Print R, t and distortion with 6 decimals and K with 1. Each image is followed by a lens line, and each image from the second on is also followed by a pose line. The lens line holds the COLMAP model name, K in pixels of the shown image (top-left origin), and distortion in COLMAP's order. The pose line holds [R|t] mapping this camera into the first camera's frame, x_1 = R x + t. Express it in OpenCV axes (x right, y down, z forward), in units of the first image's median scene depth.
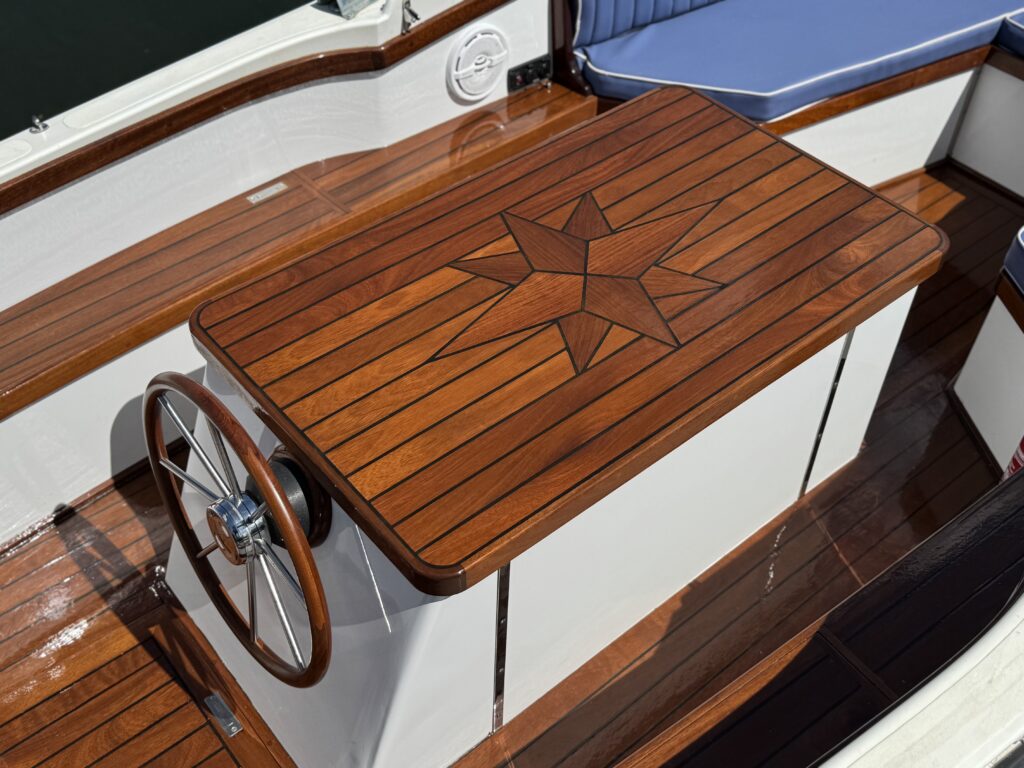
lens RADIAL K [[1082.9, 0, 510.5], [0, 1082.9, 392.2], [0, 0, 1]] dist [0.143116, 0.000000]
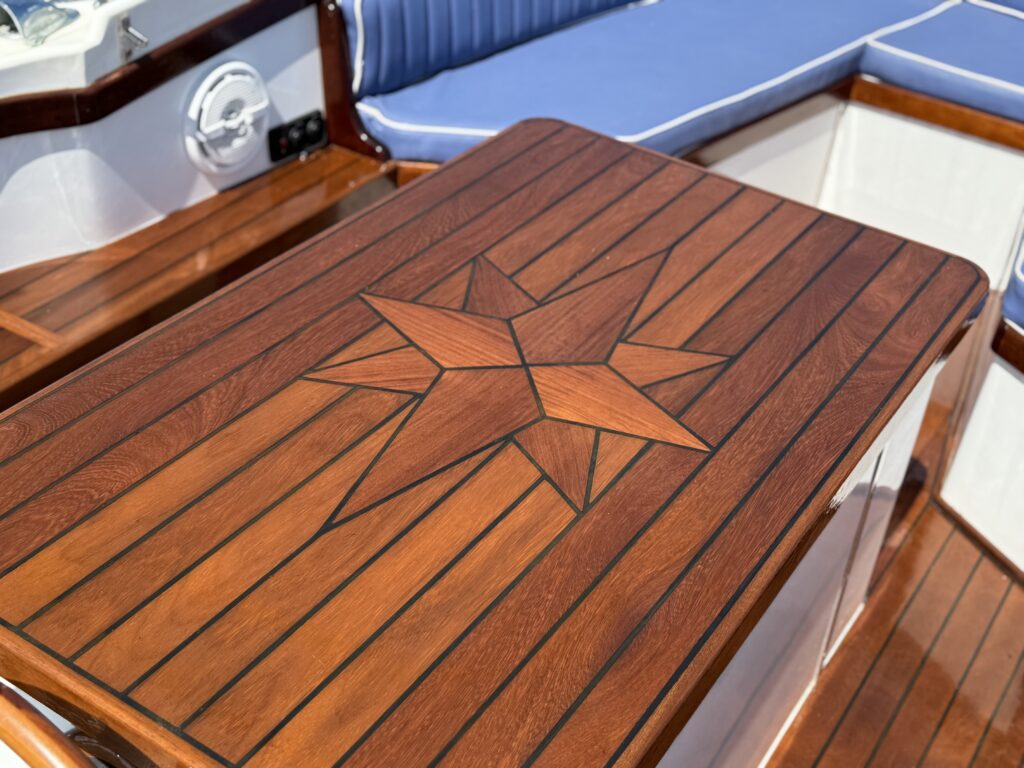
lens RADIAL K [[1333.3, 0, 515.5], [0, 1333.3, 383.2], [0, 0, 1]] dist [0.150141, 0.000000]
pose [[0.951786, -0.115396, 0.284232, -0.154458], [0.164483, 0.974073, -0.155328, 0.019600], [-0.258938, 0.194590, 0.946090, 0.272544]]
